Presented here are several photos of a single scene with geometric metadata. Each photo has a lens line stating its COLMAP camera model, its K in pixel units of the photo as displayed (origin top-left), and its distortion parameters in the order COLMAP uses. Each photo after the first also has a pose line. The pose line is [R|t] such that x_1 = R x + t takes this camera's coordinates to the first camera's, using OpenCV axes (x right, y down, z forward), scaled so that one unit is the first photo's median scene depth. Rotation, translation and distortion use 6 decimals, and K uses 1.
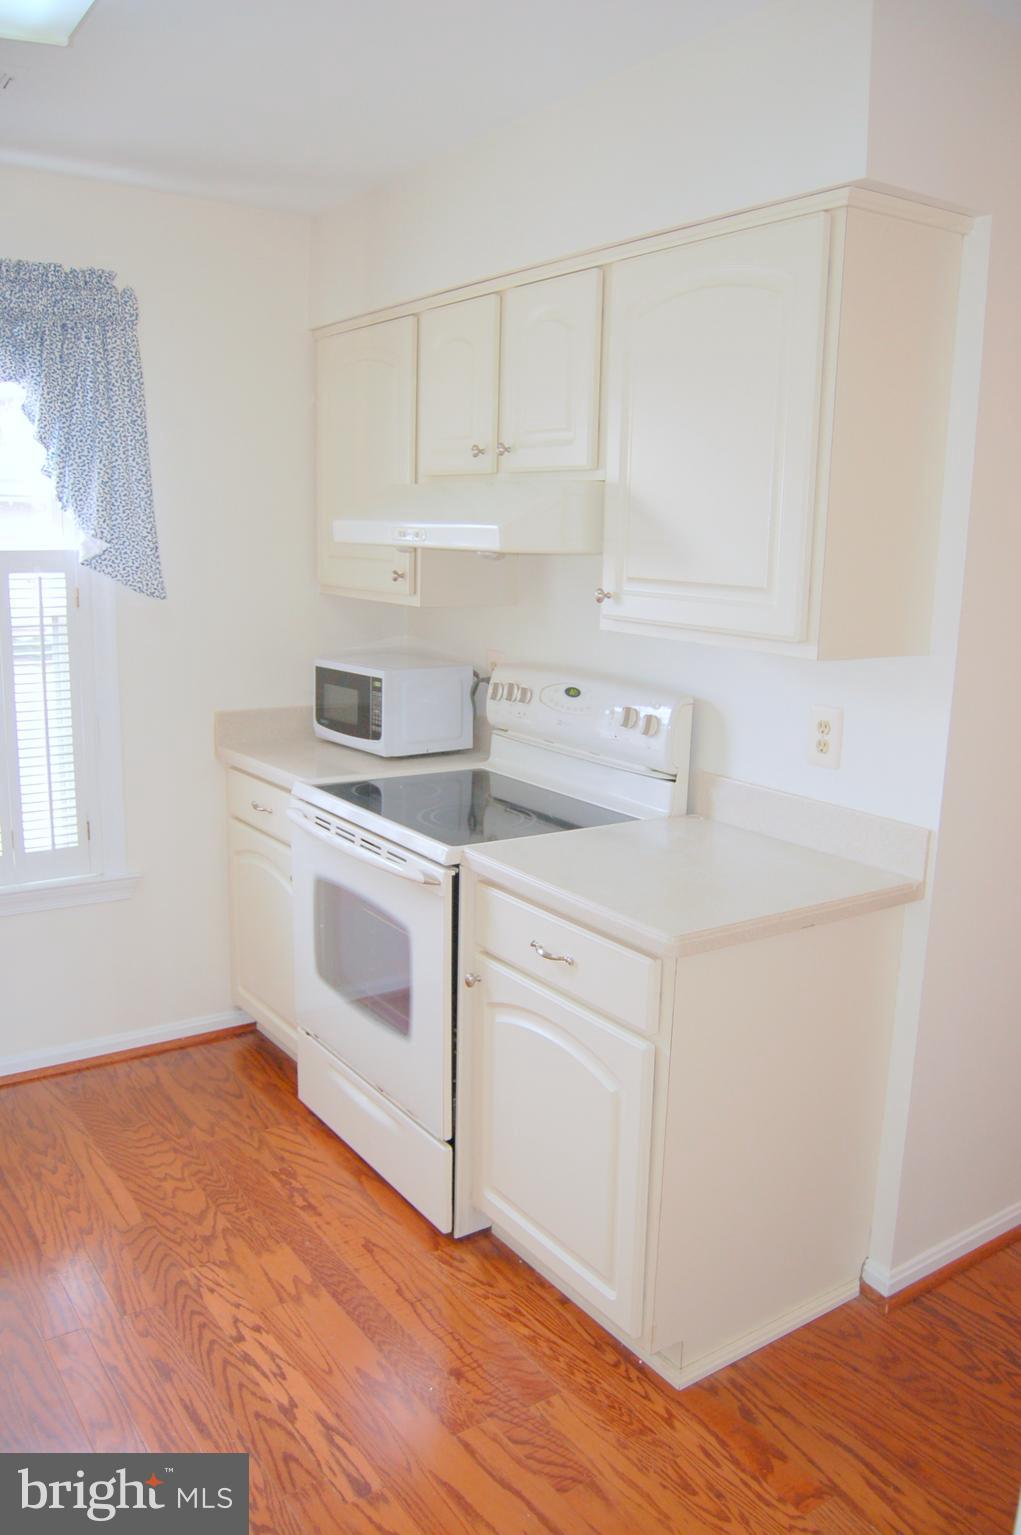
lens RADIAL K [[1205.0, 0, 504.6], [0, 1205.0, 755.3], [0, 0, 1]] dist [-0.066718, 0.028528]
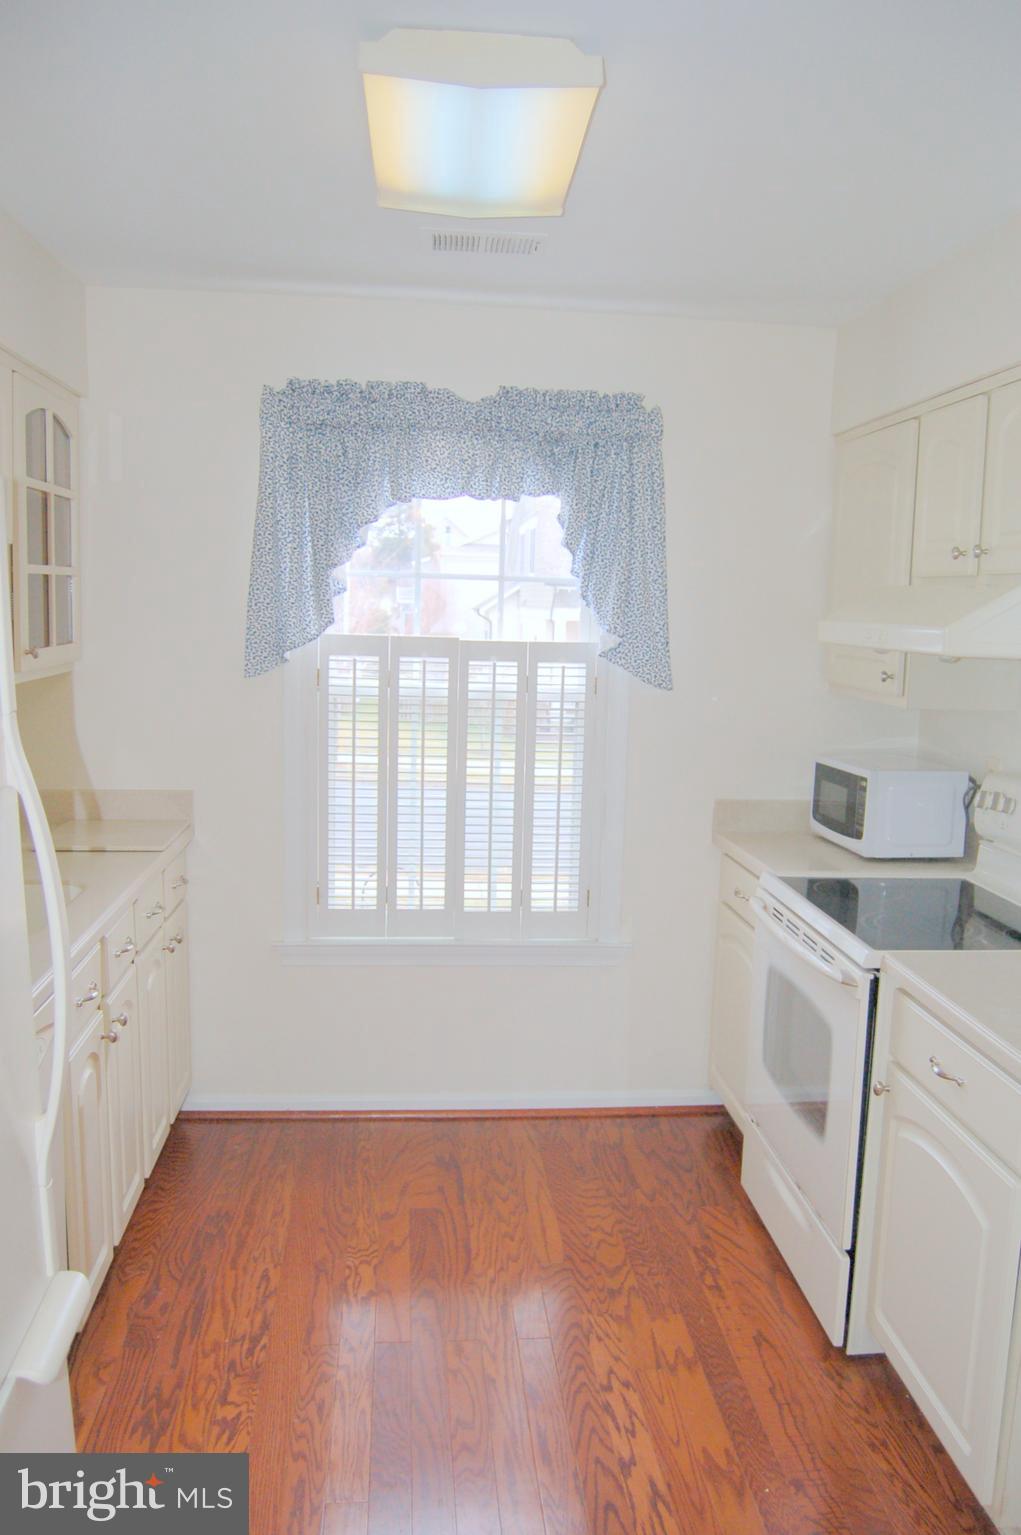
lens RADIAL K [[1205.0, 0, 519.0], [0, 1205.0, 760.9], [0, 0, 1]] dist [-0.066718, 0.028528]
pose [[0.884809, 0.062176, -0.461787, 0.109953], [-0.095217, 0.994271, -0.048571, -0.002575], [0.456121, 0.086946, 0.885660, -0.012265]]
